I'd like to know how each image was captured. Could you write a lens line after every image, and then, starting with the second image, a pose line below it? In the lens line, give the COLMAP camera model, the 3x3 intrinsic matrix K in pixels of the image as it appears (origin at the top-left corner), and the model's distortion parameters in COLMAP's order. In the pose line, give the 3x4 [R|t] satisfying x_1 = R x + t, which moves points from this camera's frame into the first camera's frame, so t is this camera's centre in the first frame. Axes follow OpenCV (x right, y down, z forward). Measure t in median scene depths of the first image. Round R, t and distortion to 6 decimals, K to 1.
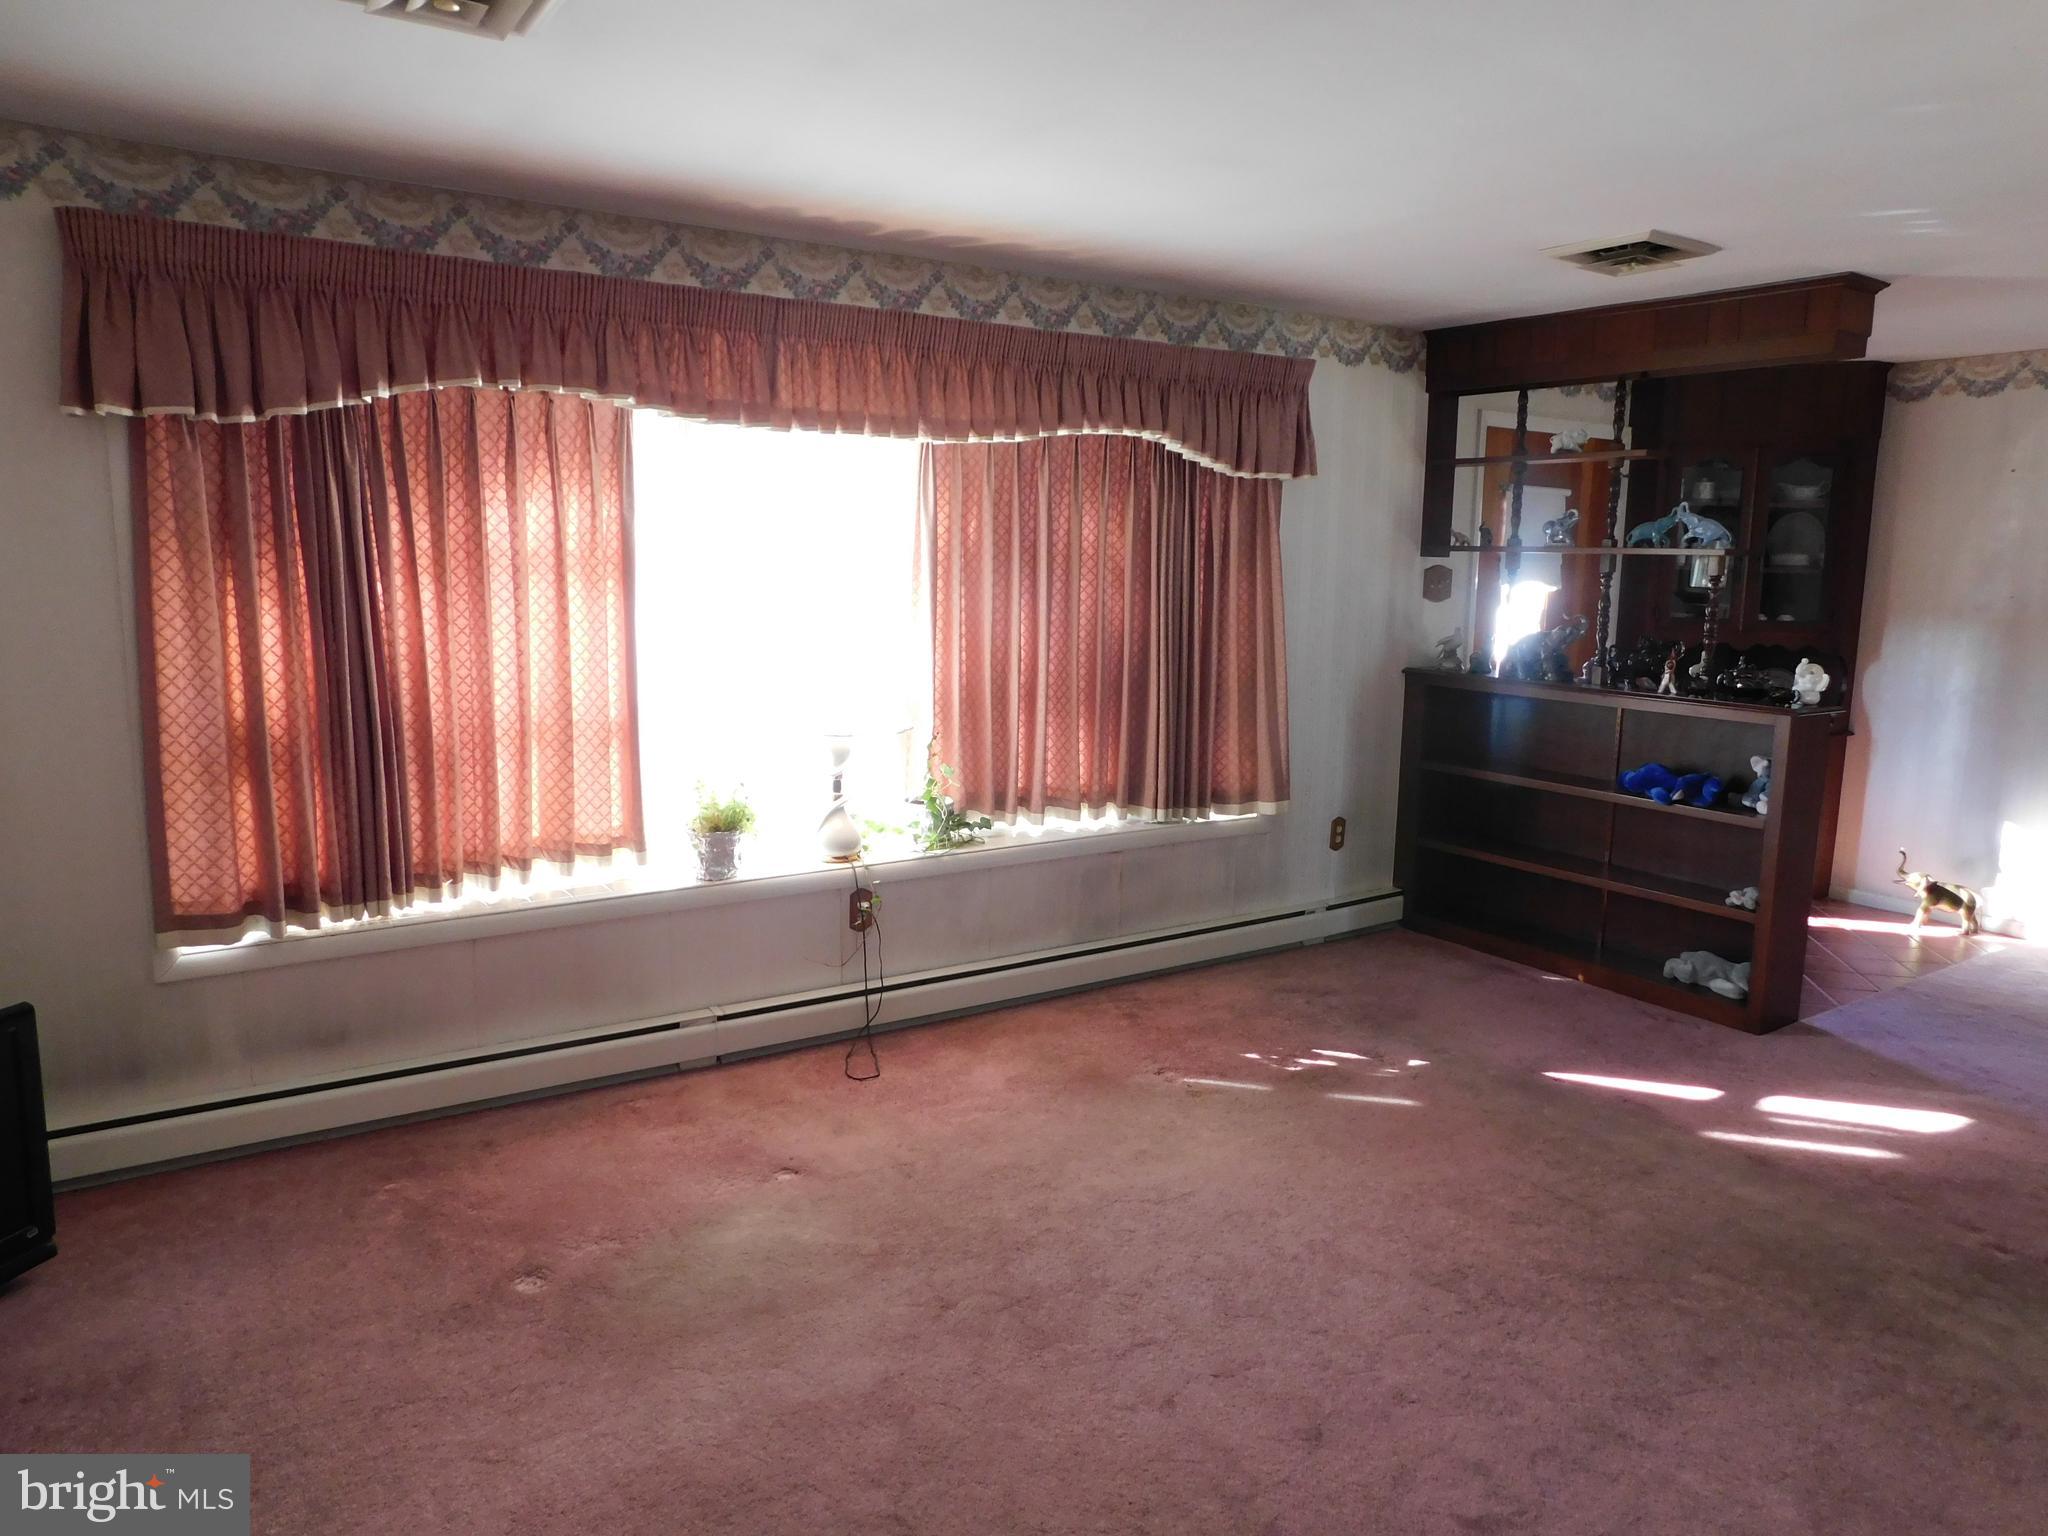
lens RADIAL K [[1378.0, 0, 1018.2], [0, 1378.0, 754.4], [0, 0, 1]] dist [-0.055692, 0.046376]
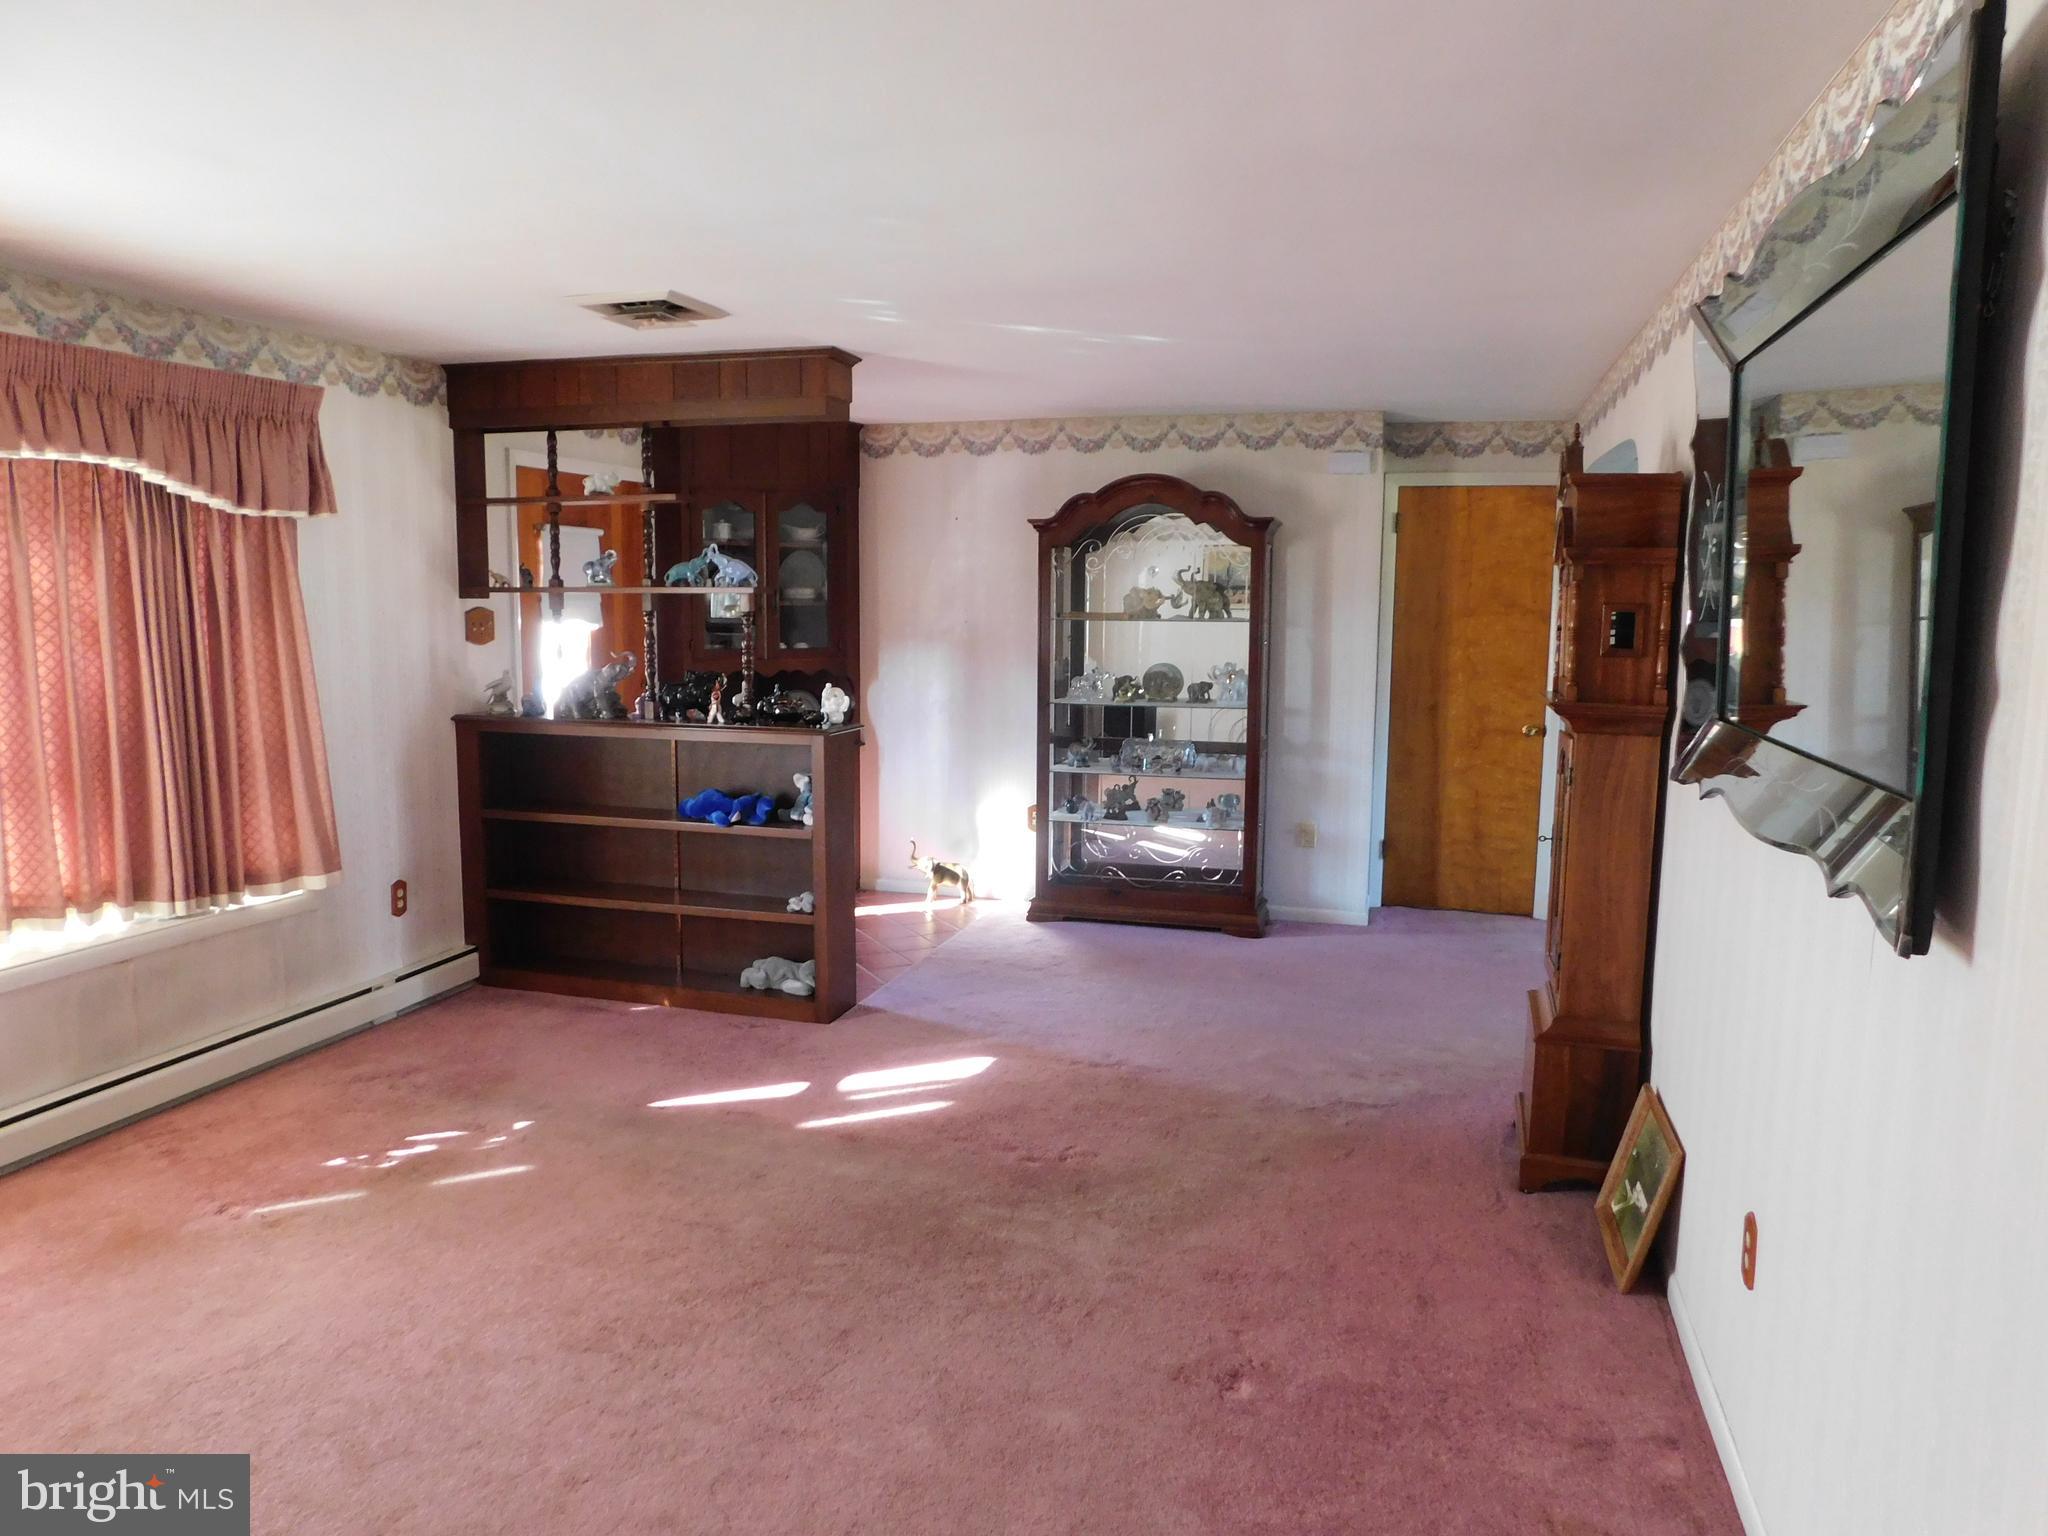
lens RADIAL K [[1378.0, 0, 1038.5], [0, 1378.0, 756.2], [0, 0, 1]] dist [-0.055692, 0.046376]
pose [[0.768237, -0.086696, 0.634268, -0.013599], [0.101134, 0.994782, 0.013478, -0.007520], [-0.632126, 0.053791, 0.772996, 0.011313]]
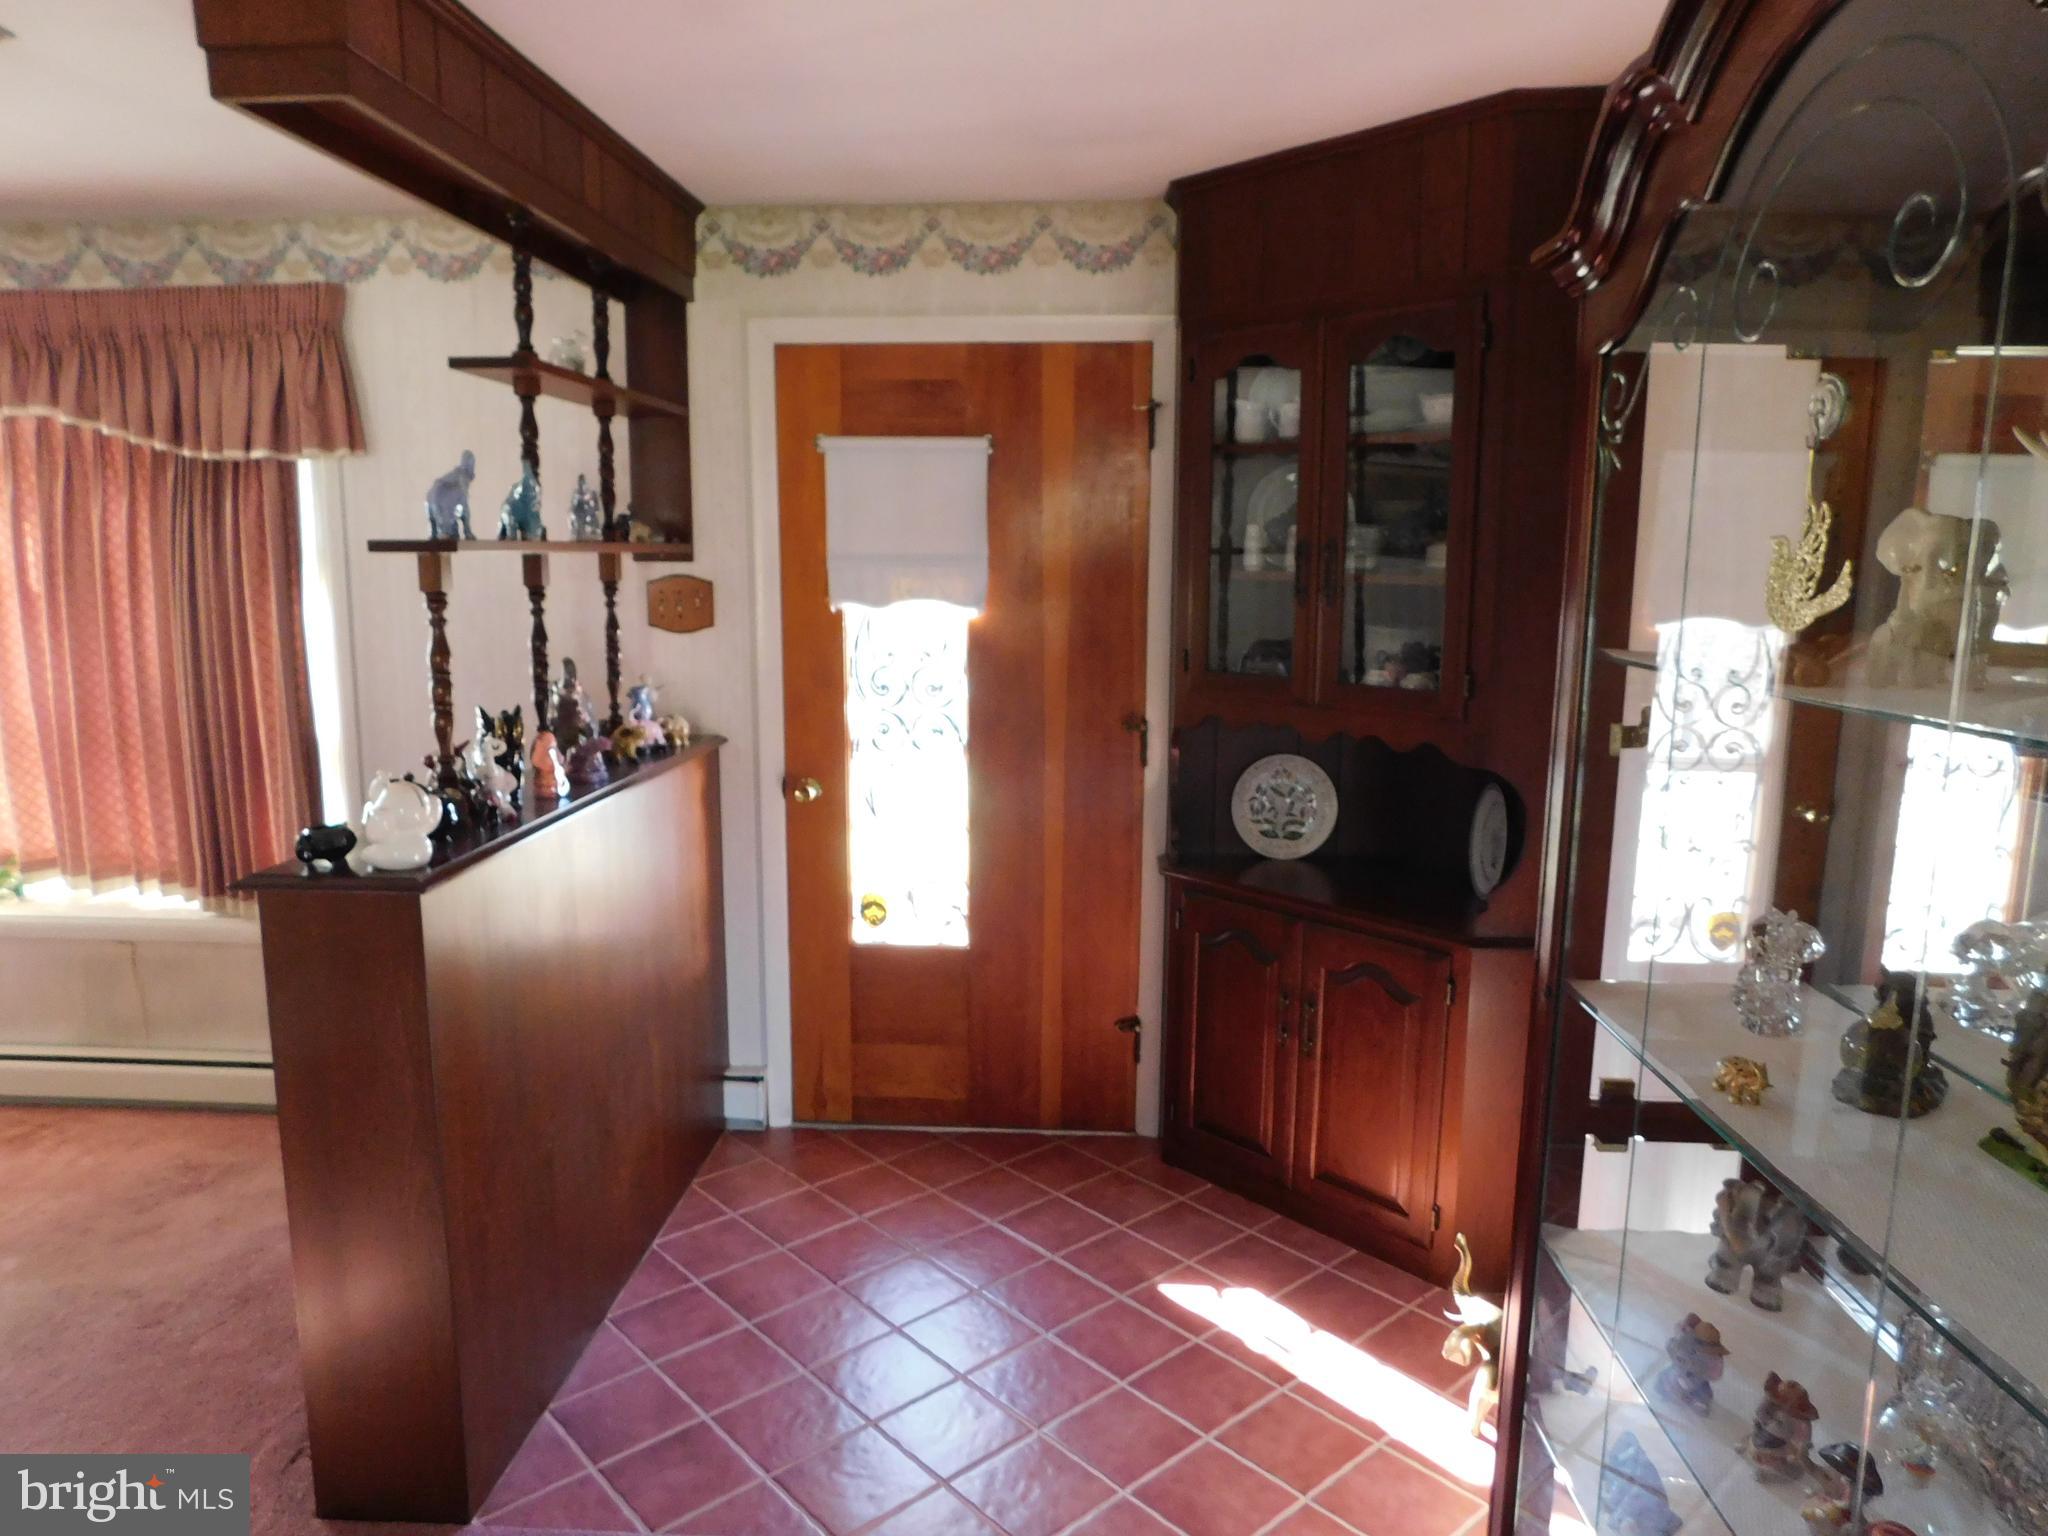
lens RADIAL K [[1378.0, 0, 1023.6], [0, 1378.0, 757.8], [0, 0, 1]] dist [-0.055692, 0.046376]
pose [[0.785095, 0.083379, -0.613738, 0.996017], [-0.081389, 0.996193, 0.031225, -0.105428], [0.614005, 0.025437, 0.788892, 0.728394]]
